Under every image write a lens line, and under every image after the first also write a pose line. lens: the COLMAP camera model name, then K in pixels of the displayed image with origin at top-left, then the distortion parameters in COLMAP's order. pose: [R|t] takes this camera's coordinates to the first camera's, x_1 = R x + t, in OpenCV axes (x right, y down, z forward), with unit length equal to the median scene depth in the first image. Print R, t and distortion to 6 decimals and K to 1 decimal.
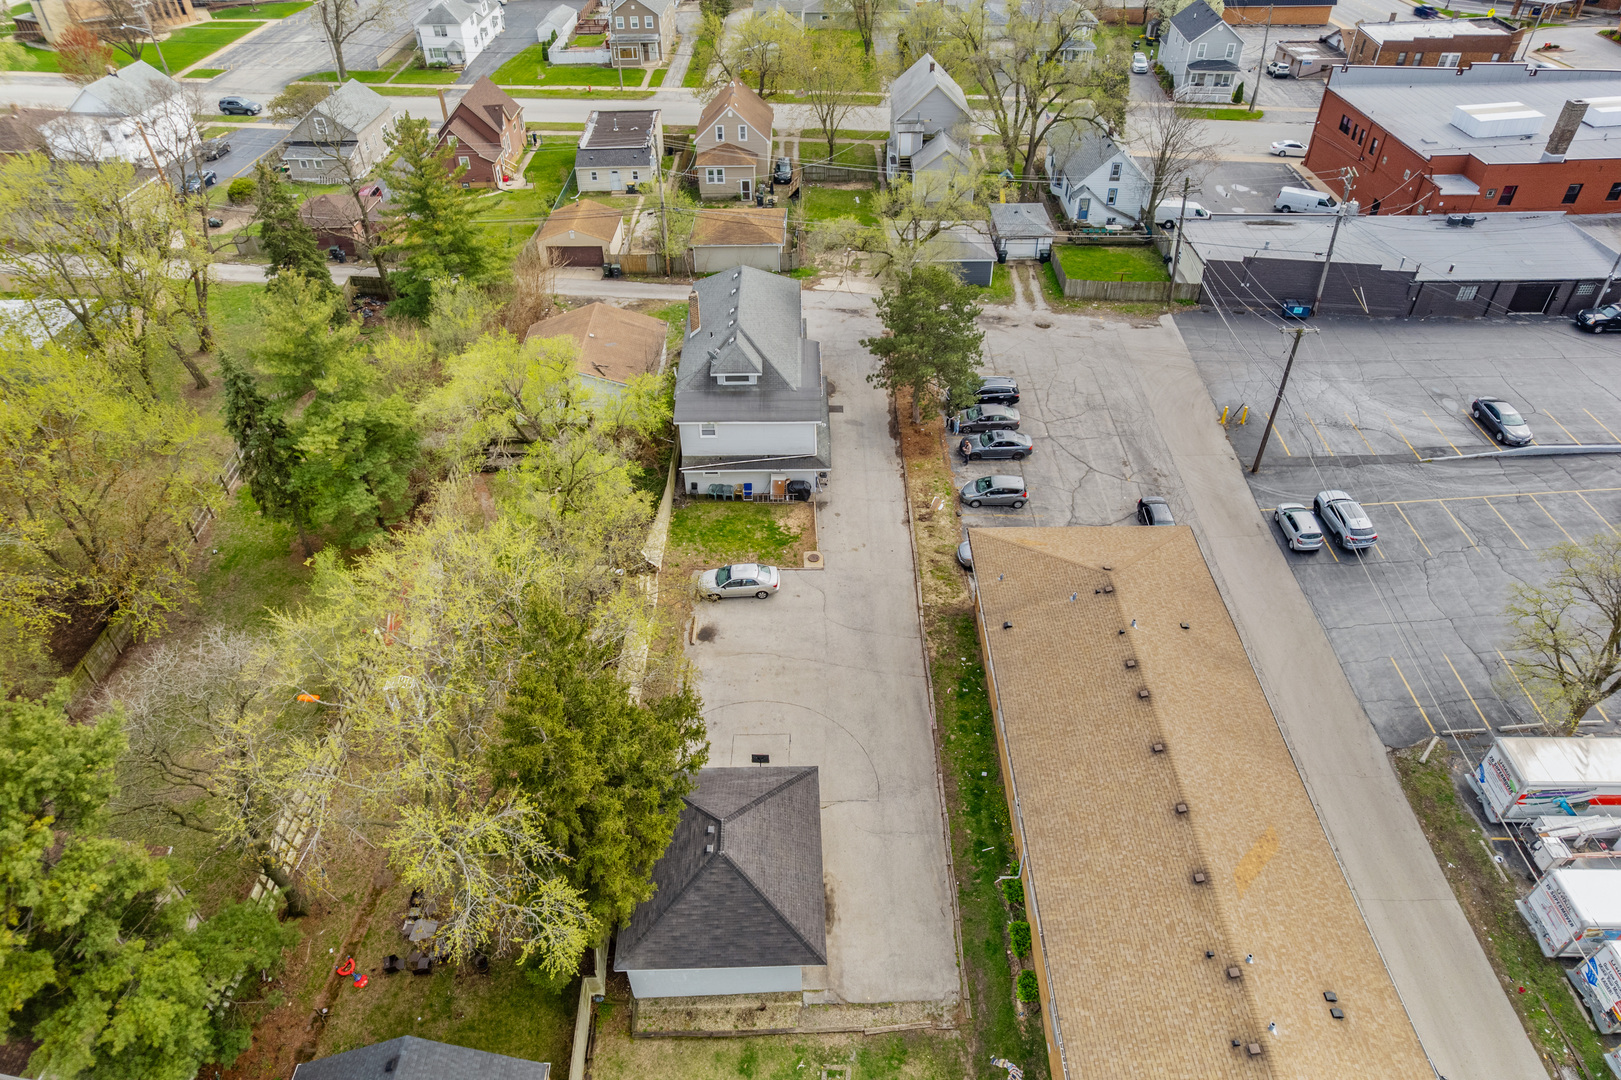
lens RADIAL K [[1023.0, 0, 806.7], [0, 1023.0, 536.1], [0, 0, 1]] dist [-0.062150, 0.045200]
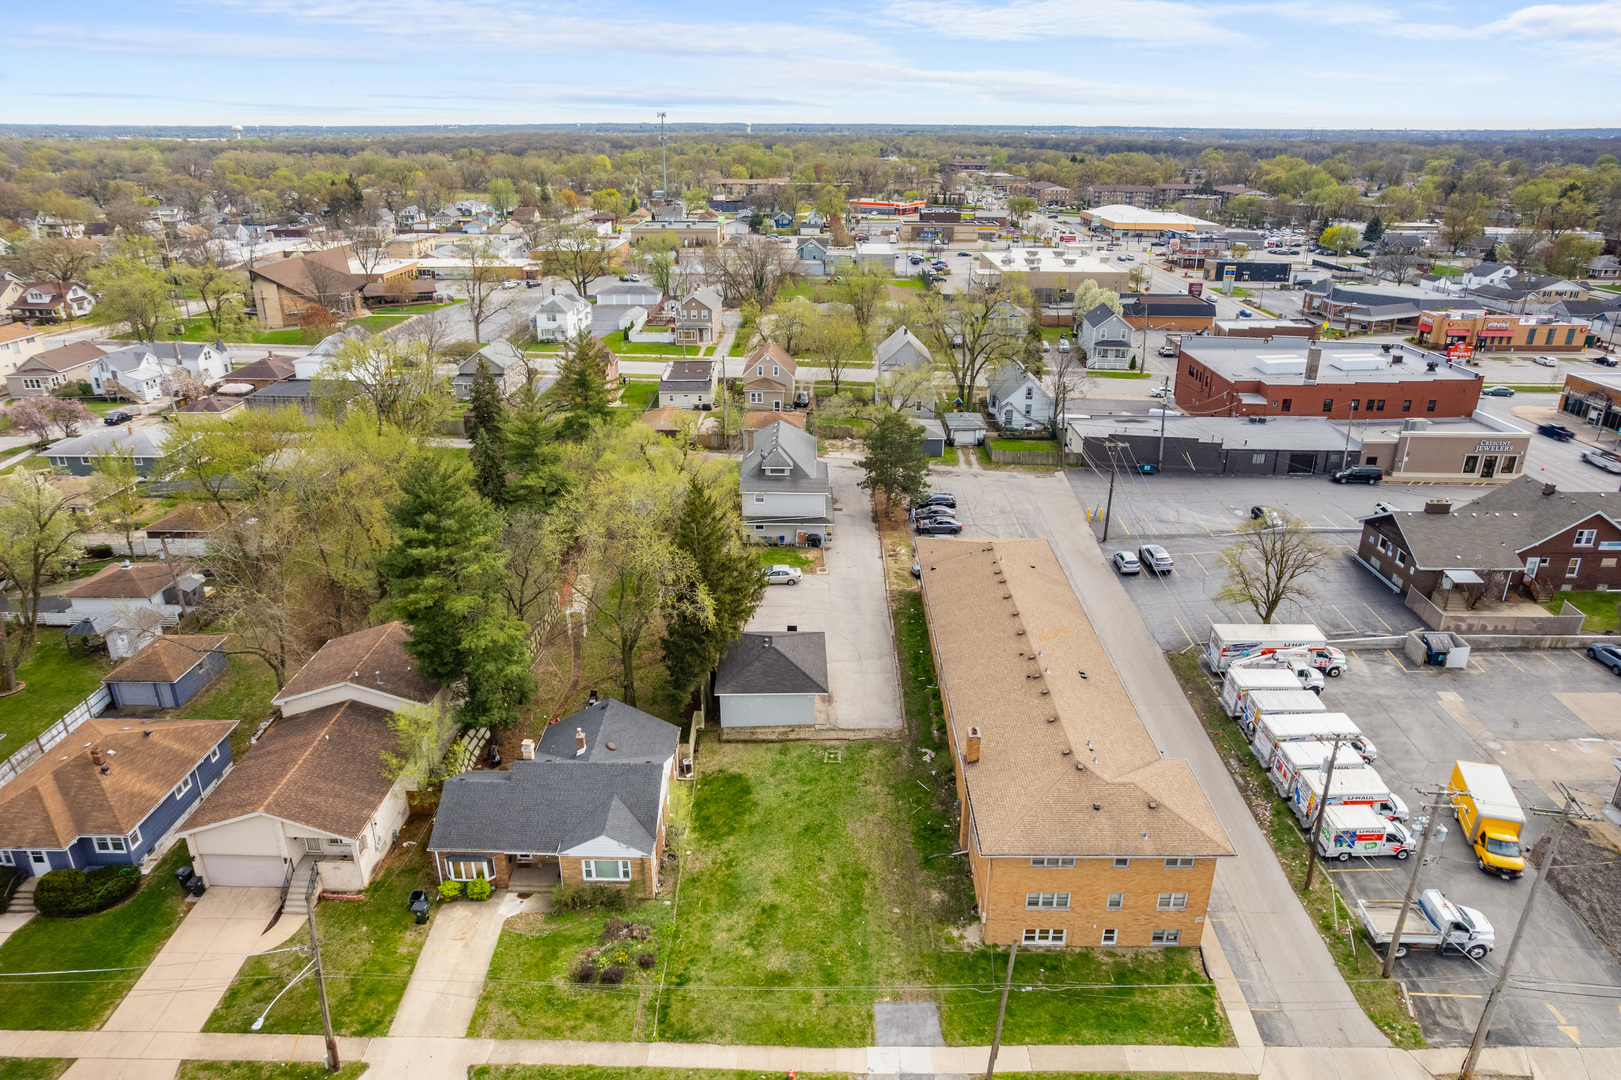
lens RADIAL K [[1023.0, 0, 808.1], [0, 1023.0, 525.7], [0, 0, 1]] dist [-0.062150, 0.045200]
pose [[0.999828, 0.017753, -0.005456, -0.006215], [-0.018571, 0.951827, -0.306072, 0.330770], [-0.000240, 0.306120, 0.951993, -0.413311]]
